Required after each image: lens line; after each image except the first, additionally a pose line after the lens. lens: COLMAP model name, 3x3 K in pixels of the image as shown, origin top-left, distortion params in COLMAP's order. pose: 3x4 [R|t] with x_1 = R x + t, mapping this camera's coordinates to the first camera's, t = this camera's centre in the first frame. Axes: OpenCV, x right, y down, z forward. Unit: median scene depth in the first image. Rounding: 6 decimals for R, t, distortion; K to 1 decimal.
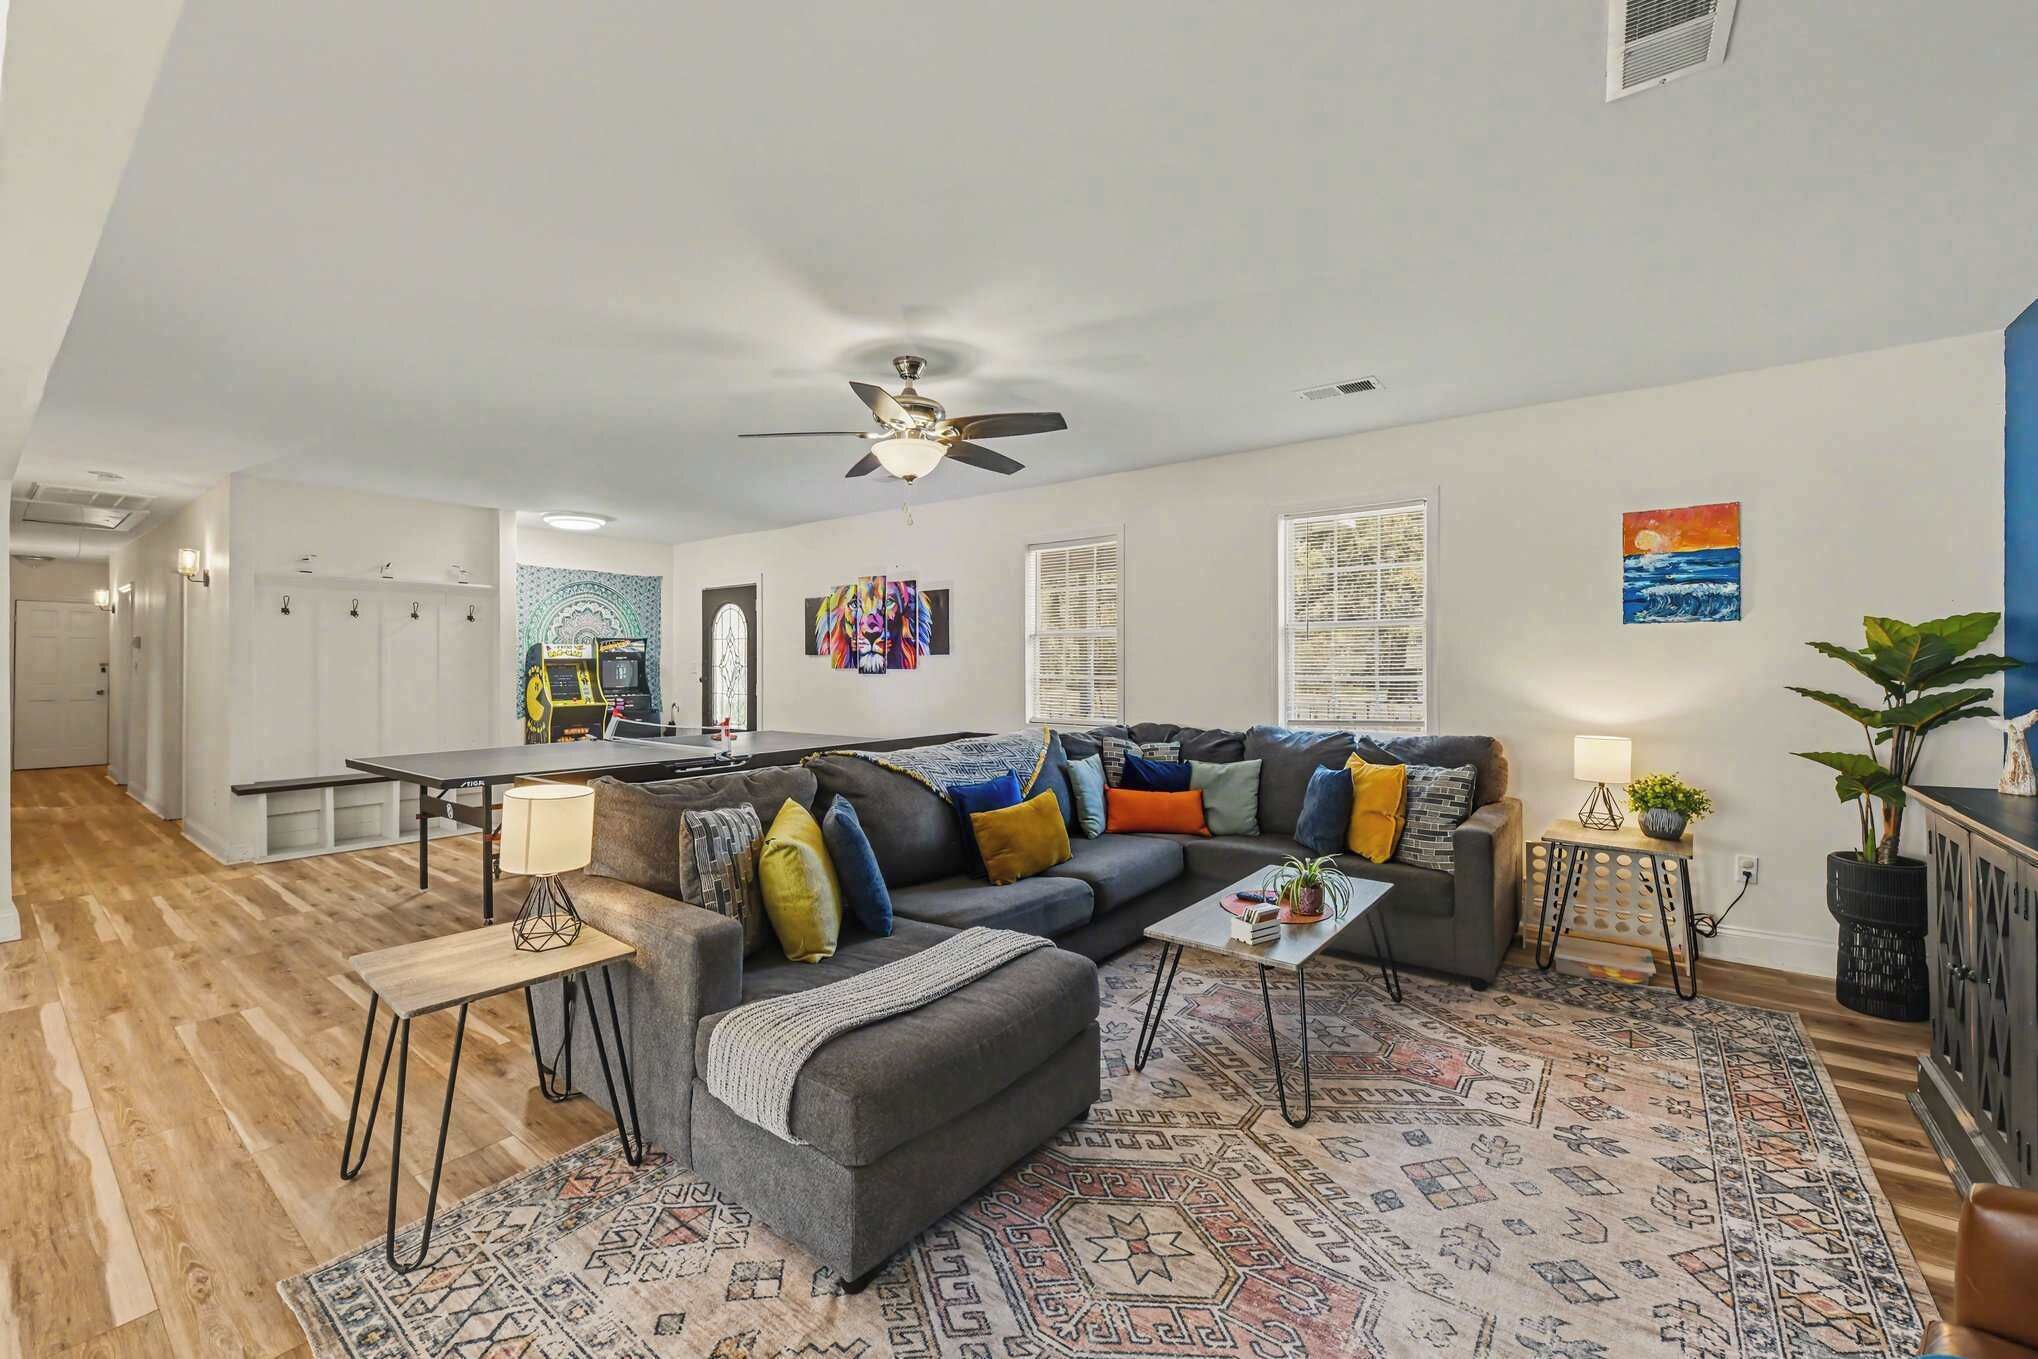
lens RADIAL K [[825.8, 0, 1023.3], [0, 825.8, 671.7], [0, 0, 1]] dist [-0.013975, -0.000120]
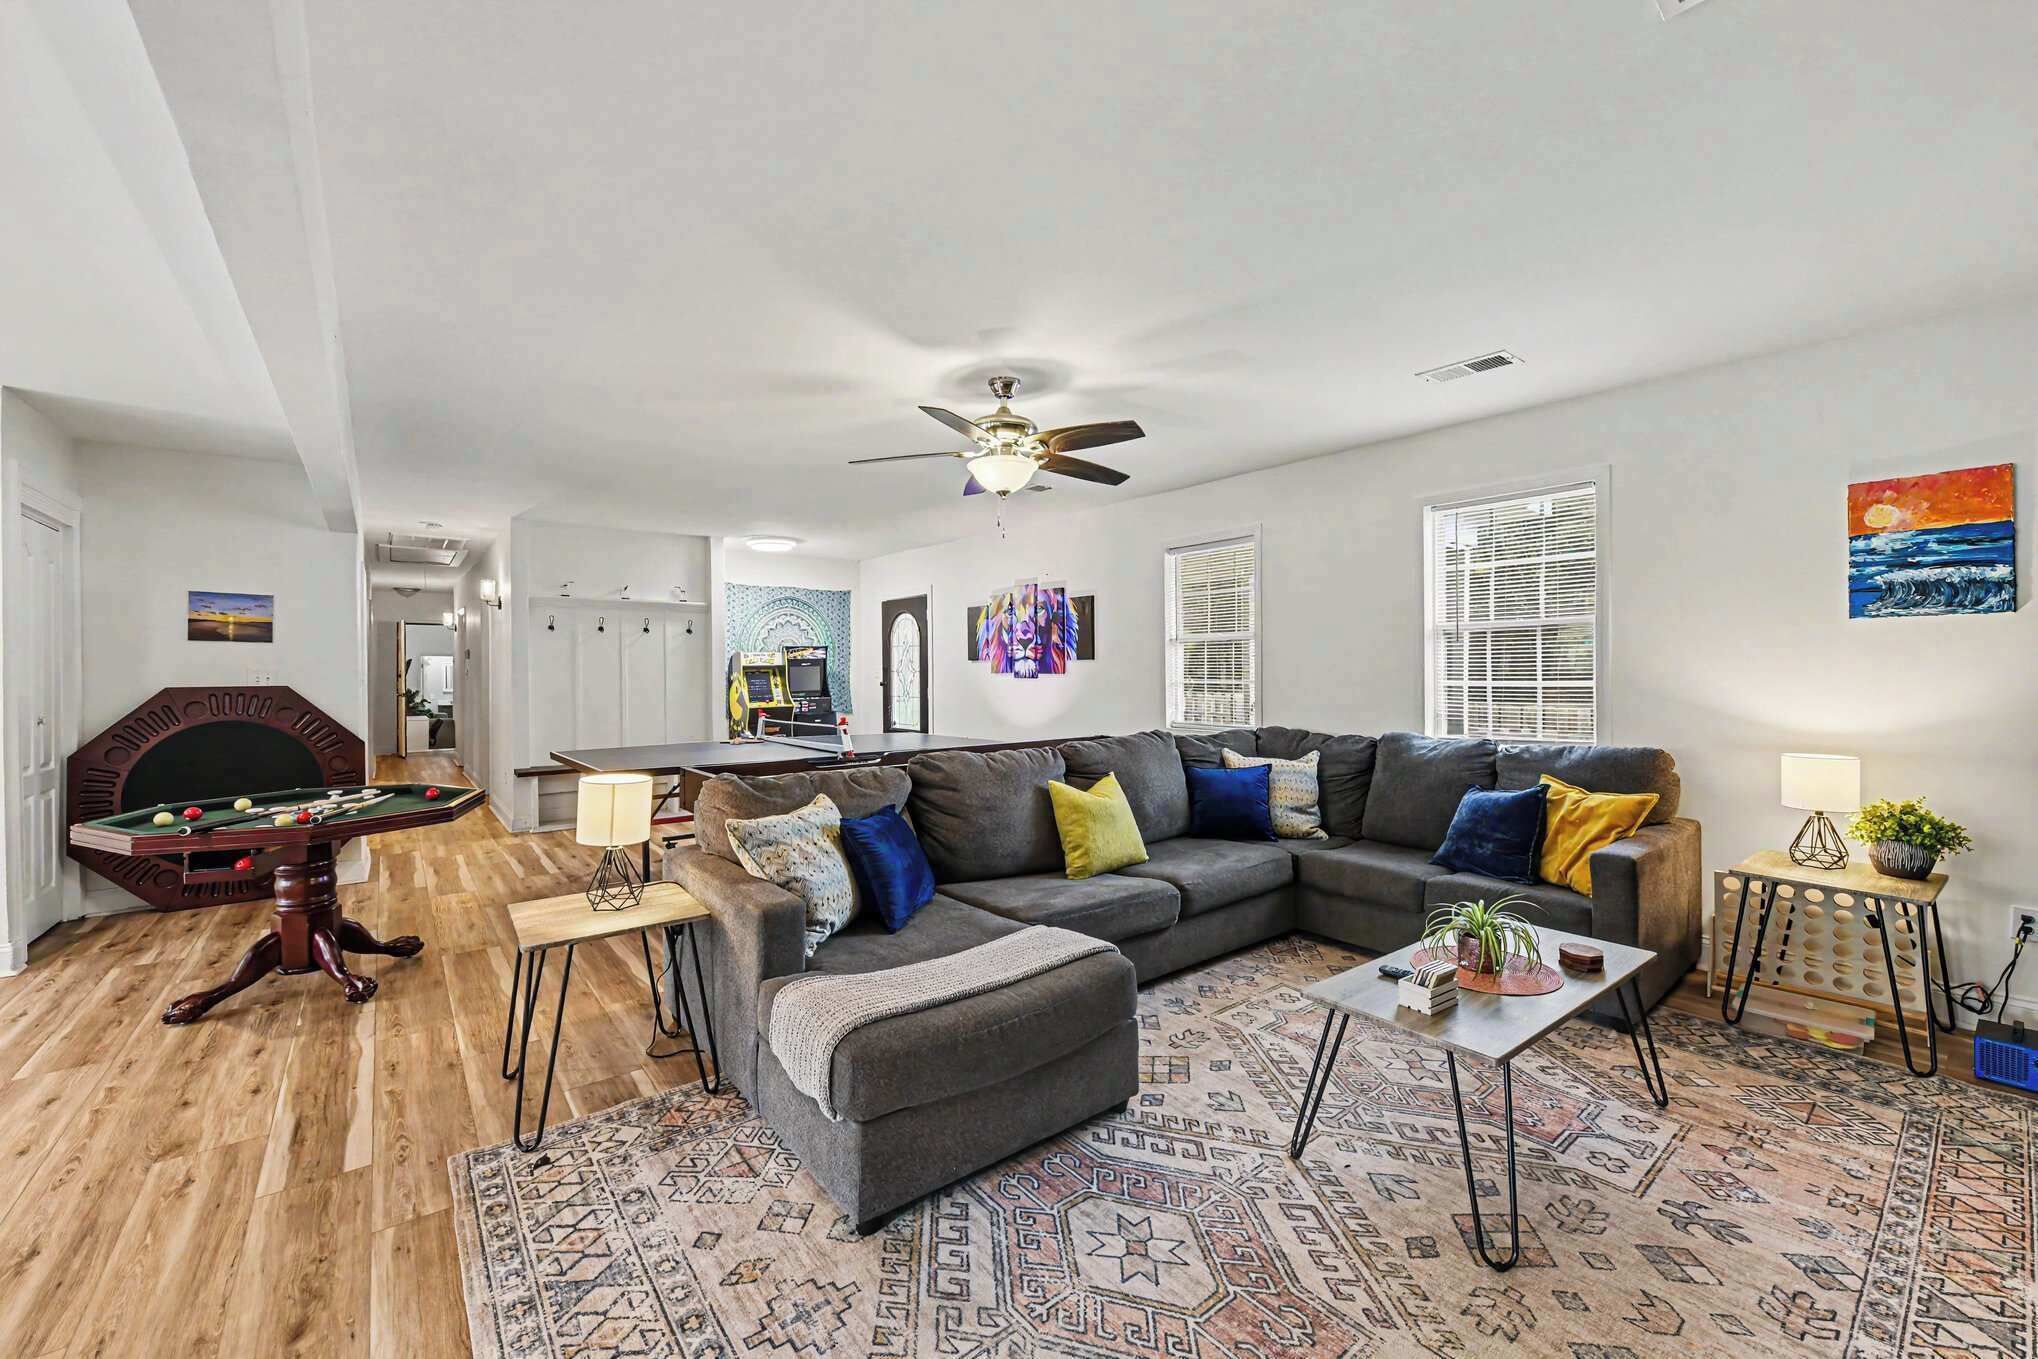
lens RADIAL K [[813.7, 0, 1019.0], [0, 813.7, 679.5], [0, 0, 1]] dist [-0.016560, 0.000764]
pose [[0.967579, -0.000879, -0.252567, 0.178423], [0.002230, 0.999985, 0.005060, -0.003211], [0.252559, -0.005460, 0.967566, 0.003704]]
